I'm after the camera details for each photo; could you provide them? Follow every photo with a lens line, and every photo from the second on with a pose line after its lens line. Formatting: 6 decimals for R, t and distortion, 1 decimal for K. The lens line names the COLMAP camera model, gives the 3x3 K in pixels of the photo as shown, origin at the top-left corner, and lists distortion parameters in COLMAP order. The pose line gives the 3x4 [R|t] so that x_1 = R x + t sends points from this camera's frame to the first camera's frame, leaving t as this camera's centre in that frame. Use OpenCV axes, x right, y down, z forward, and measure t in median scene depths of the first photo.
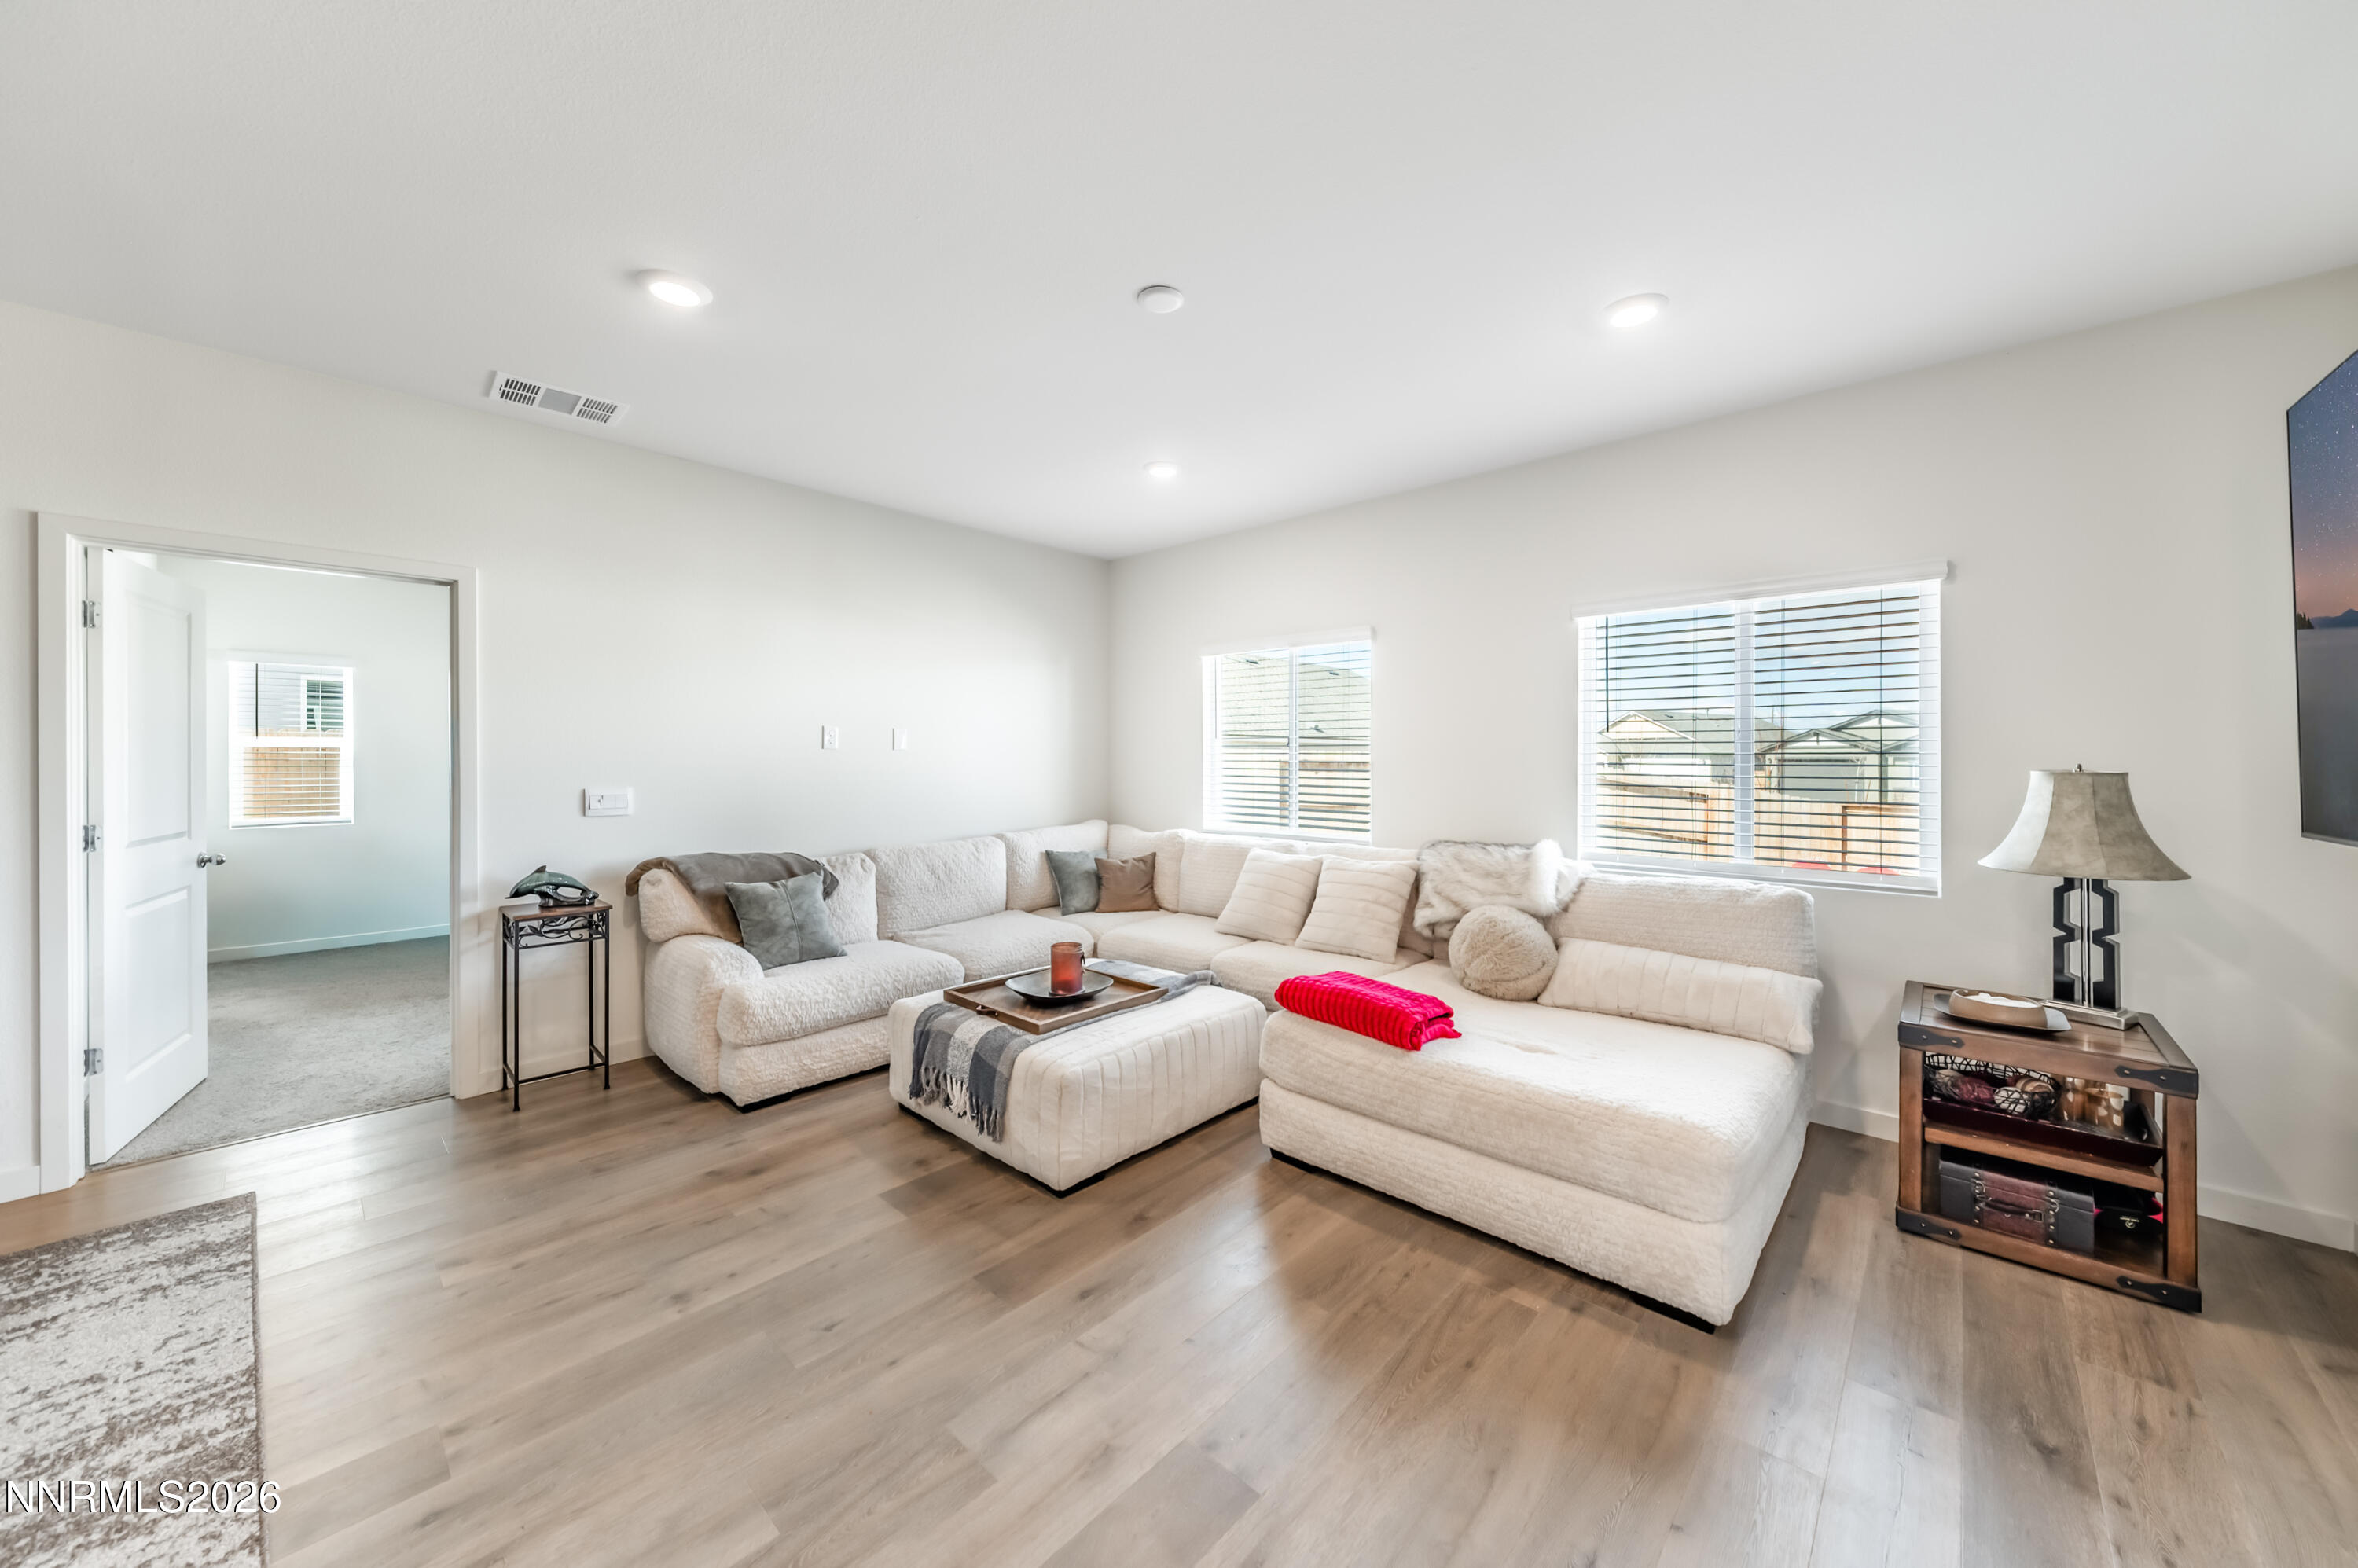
lens RADIAL K [[840.0, 0, 1203.3], [0, 840.0, 762.2], [0, 0, 1]] dist [-0.000258, -0.000067]
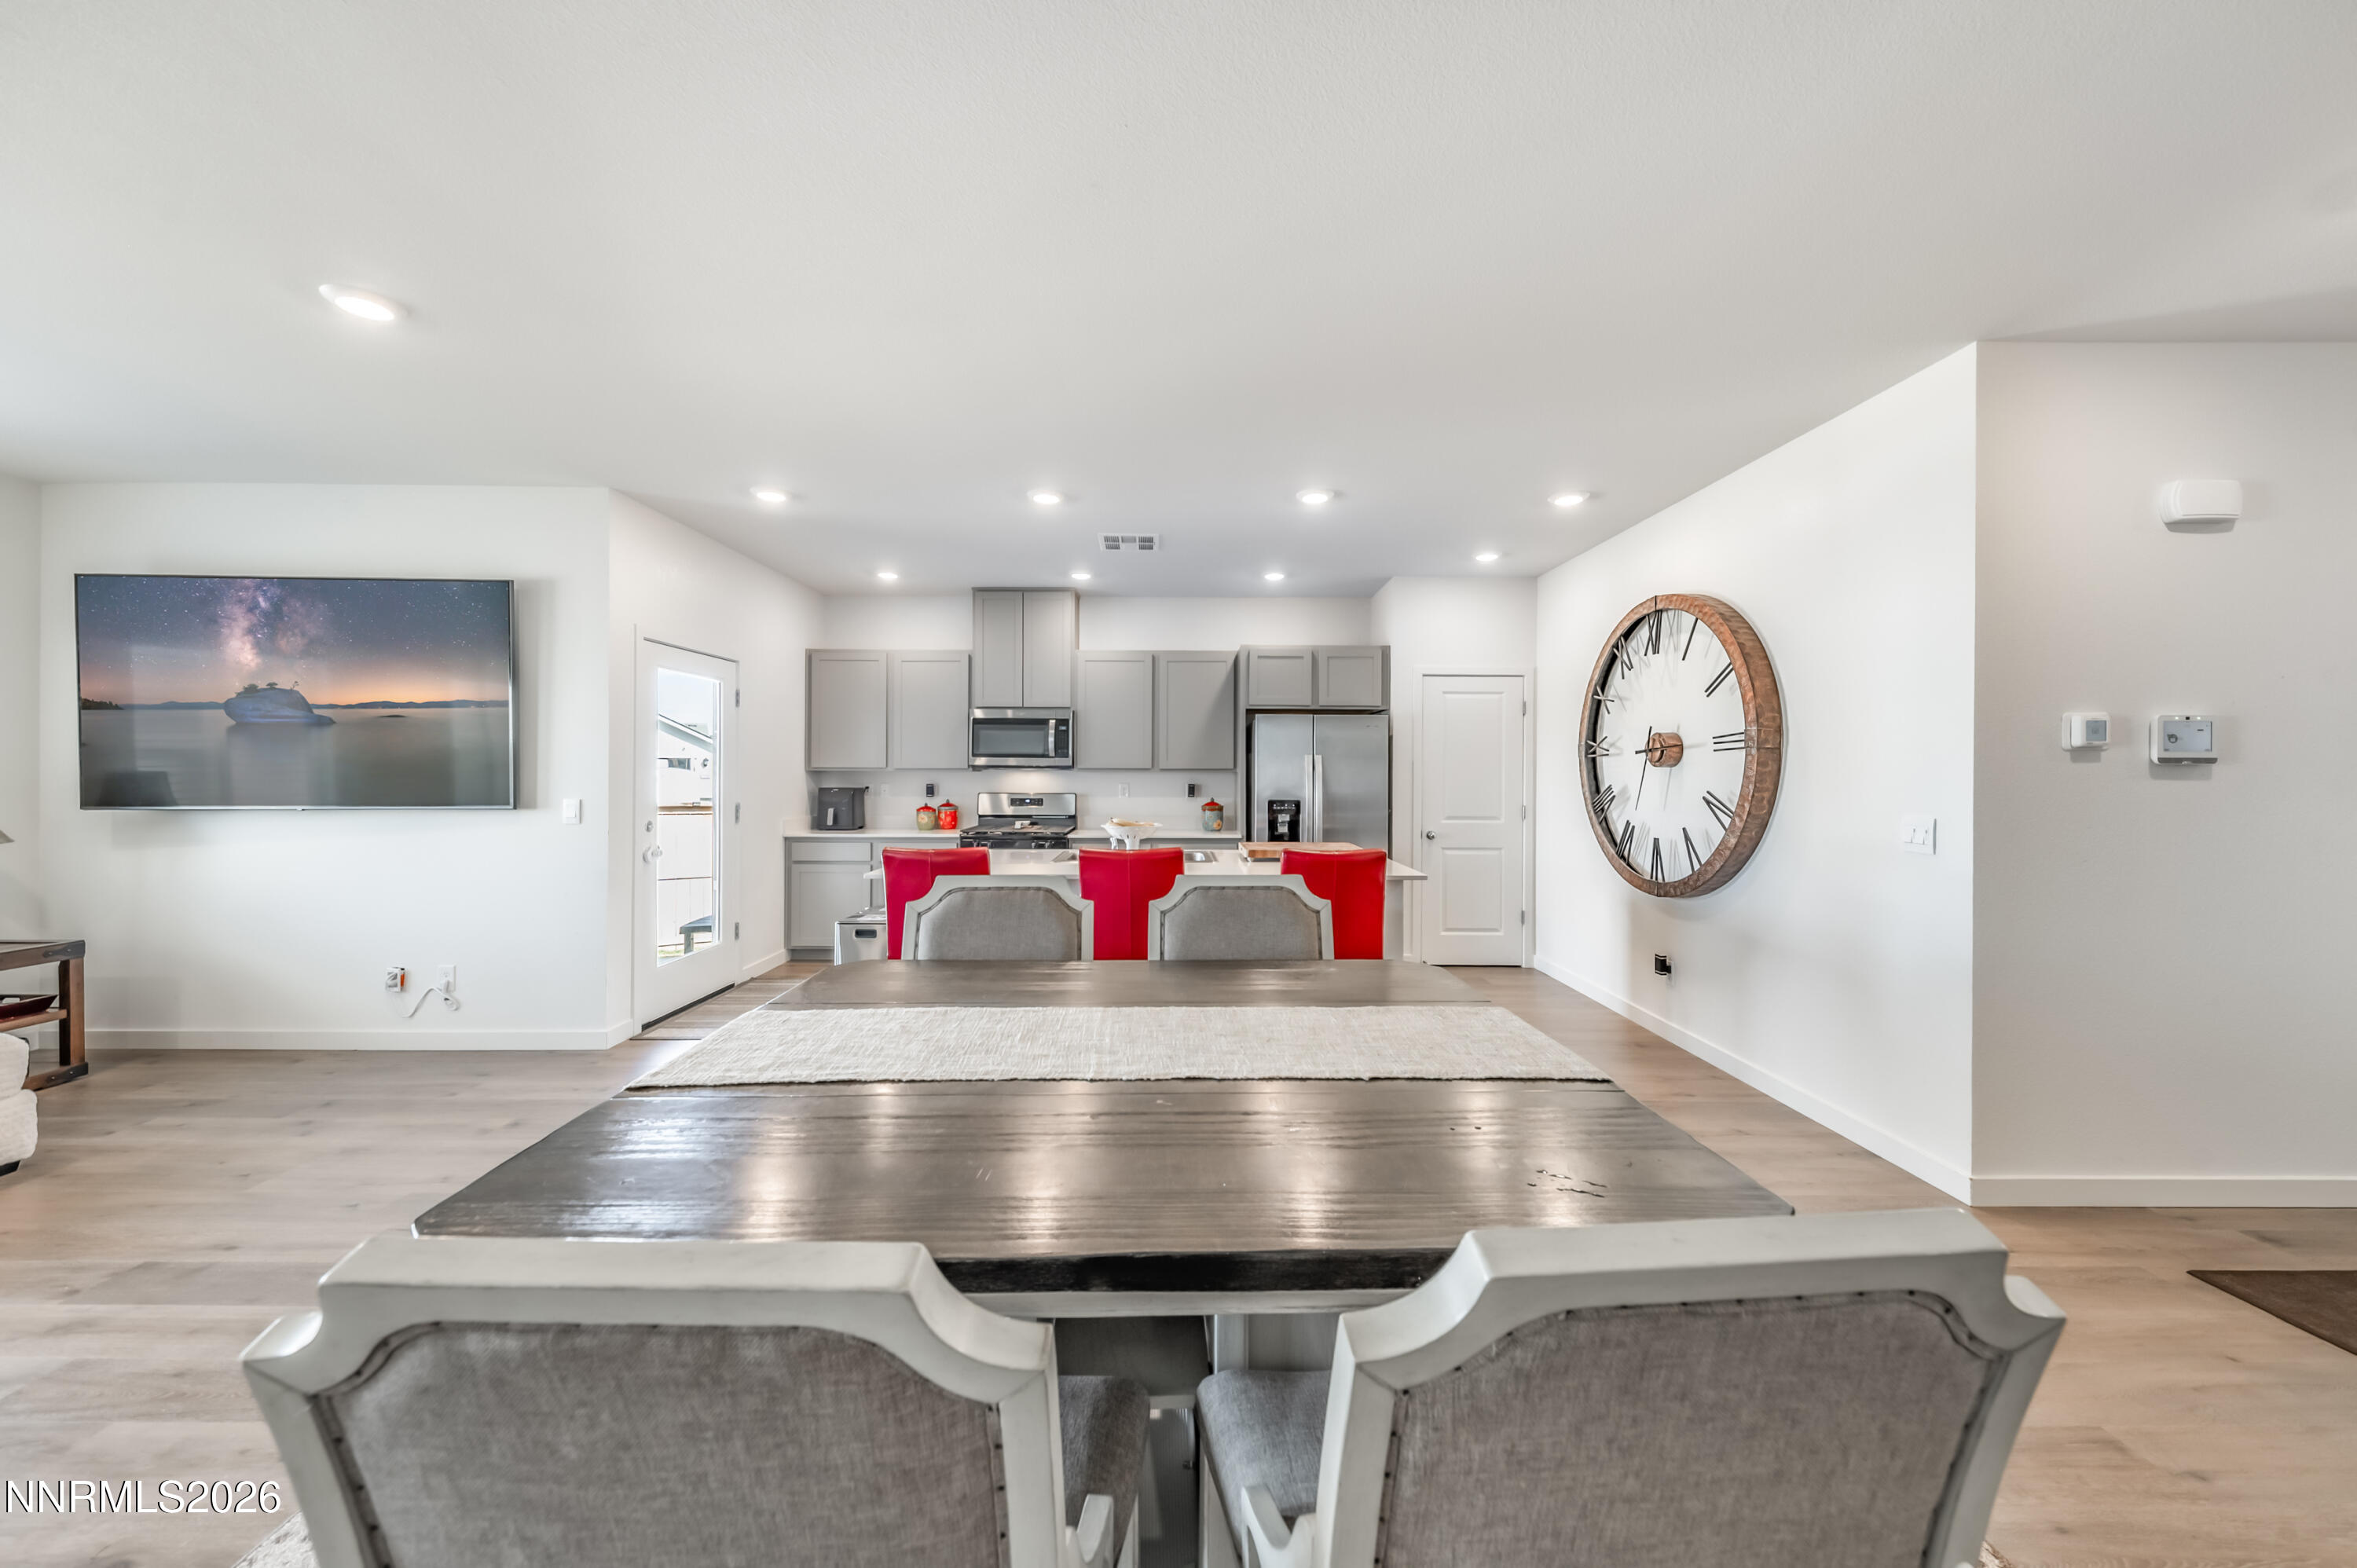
lens RADIAL K [[838.5, 0, 1183.9], [0, 838.5, 773.1], [0, 0, 1]] dist [-0.000547, -0.000069]
pose [[-0.676061, -0.006965, 0.736812, -1.114877], [-0.002987, 0.999973, 0.006712, -0.005603], [-0.736839, 0.002337, -0.676064, 0.304702]]
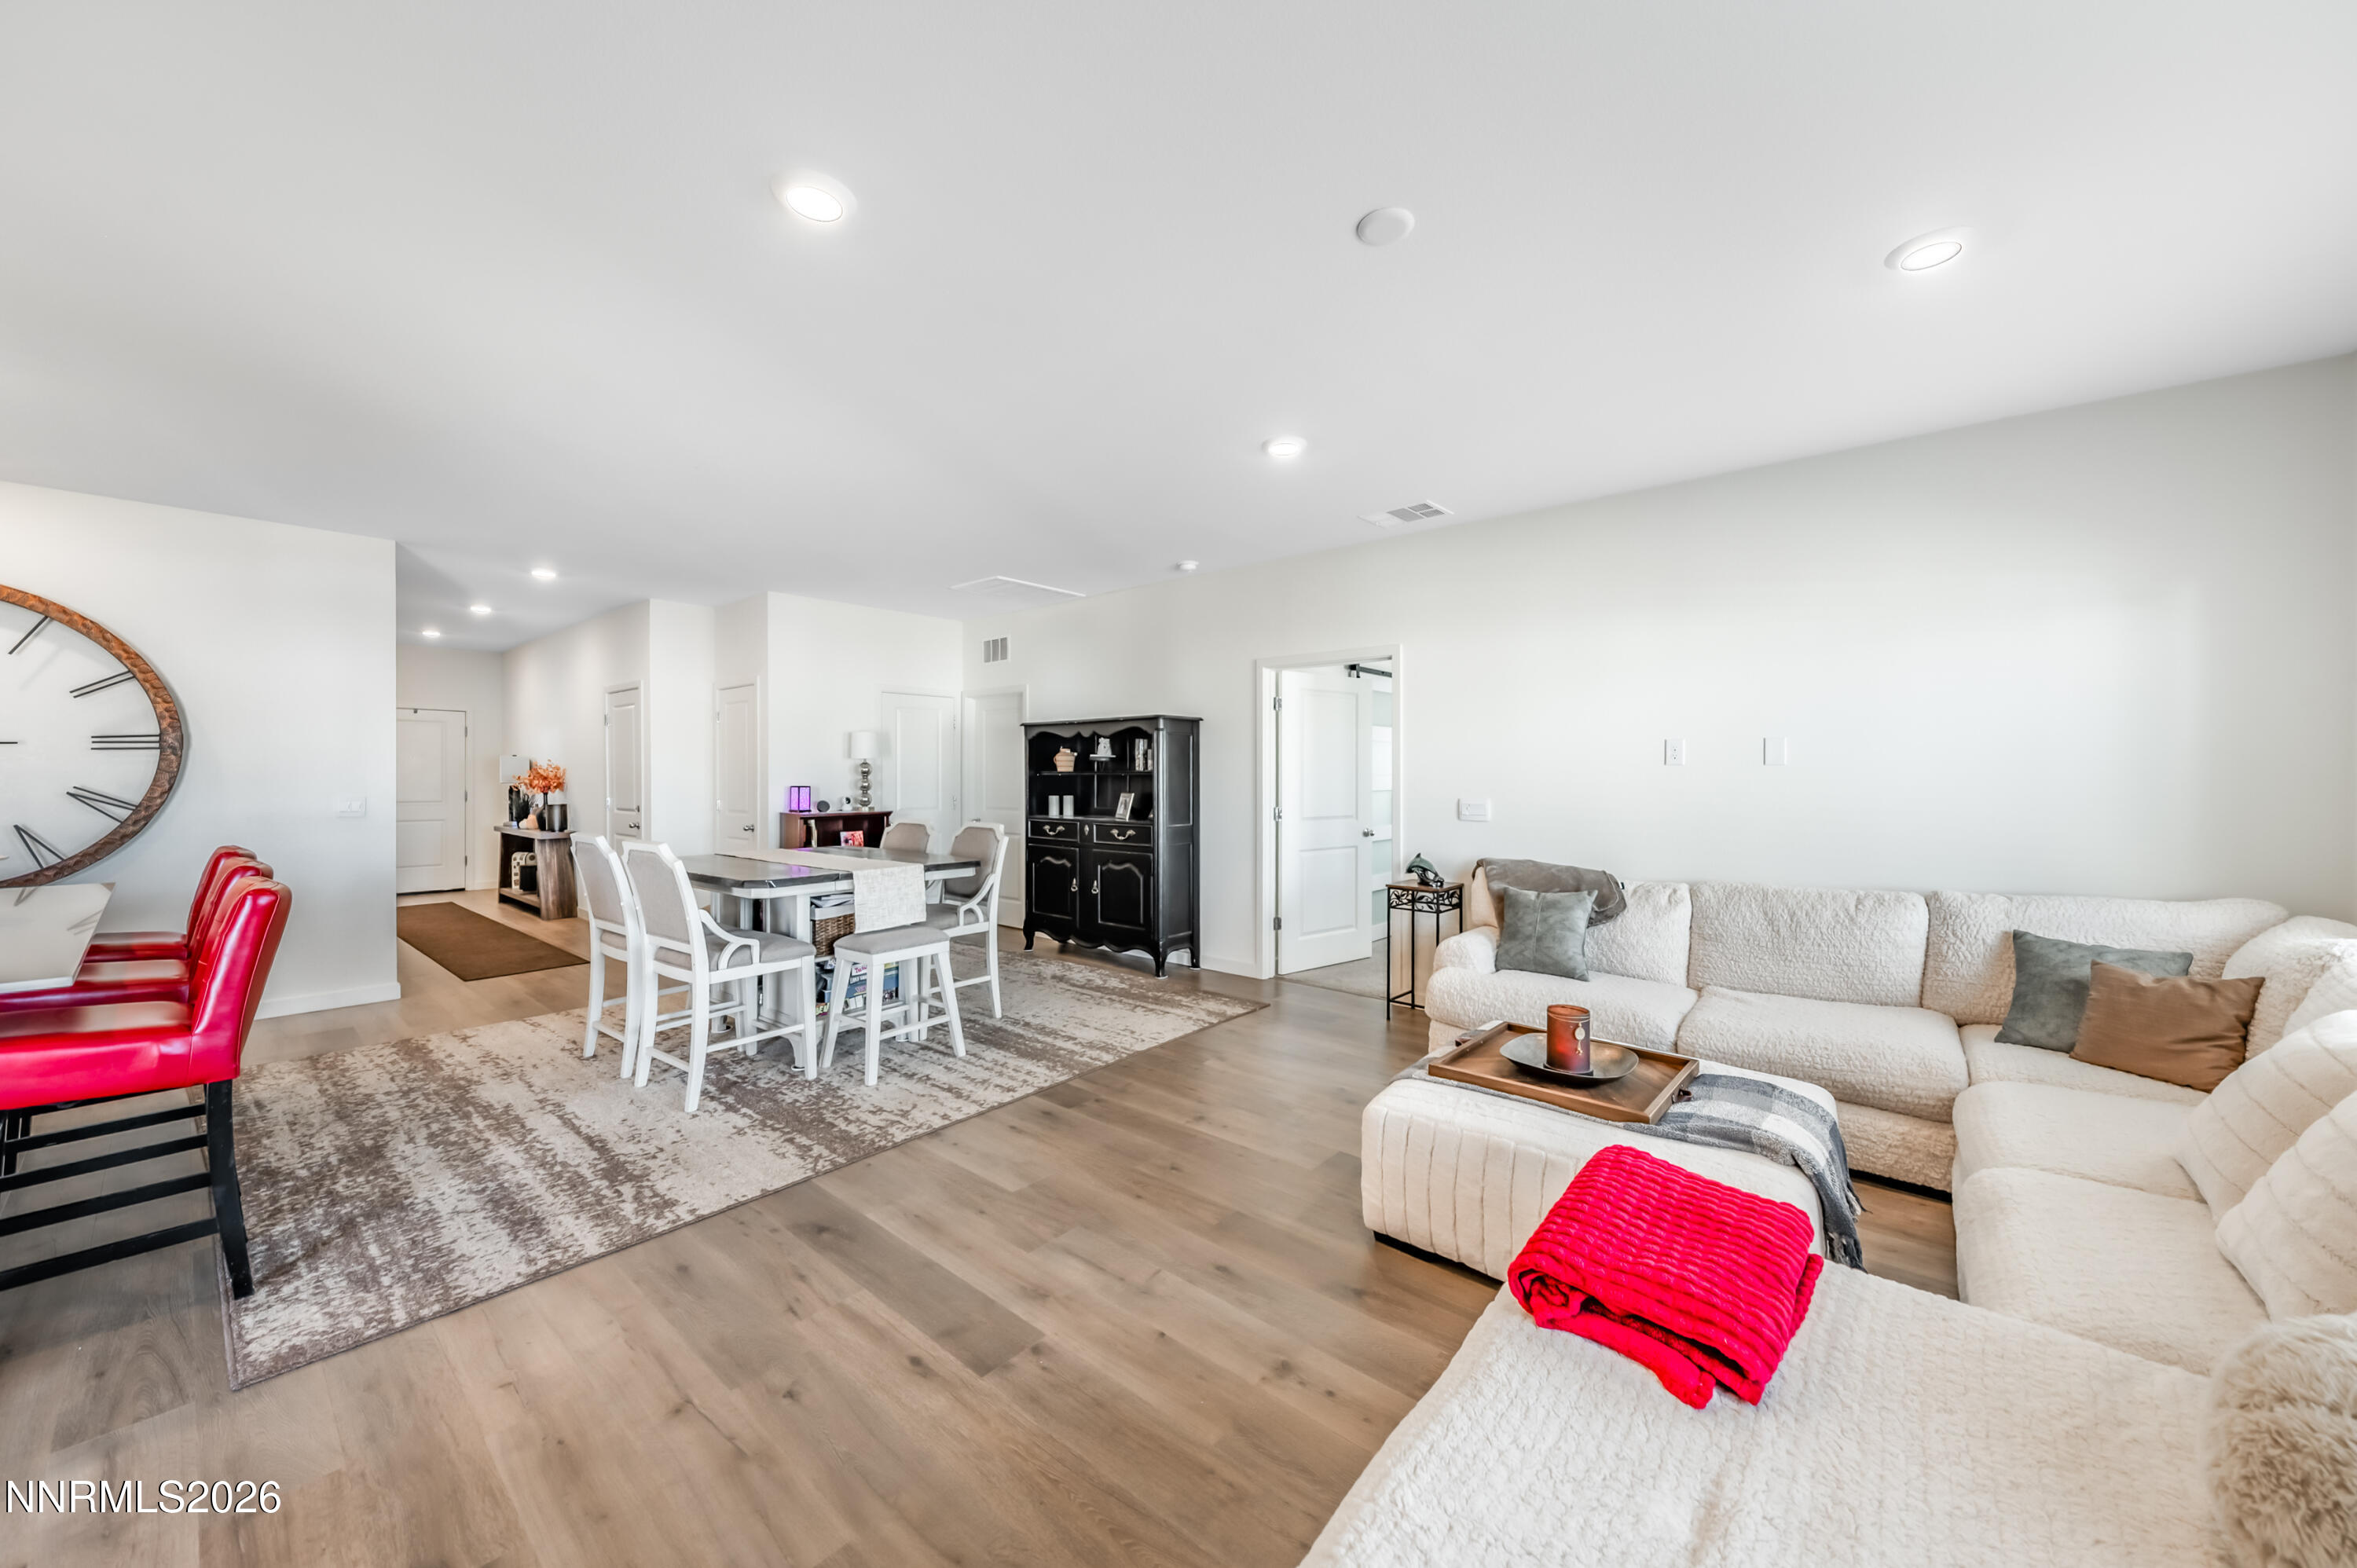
lens RADIAL K [[856.2, 0, 1178.5], [0, 856.2, 784.0], [0, 0, 1]] dist [-0.000563, -0.000035]
pose [[0.010597, 0.008316, -0.999909, 0.651078], [-0.006592, 0.999944, 0.008247, 0.001540], [0.999922, 0.006504, 0.010651, 0.634080]]
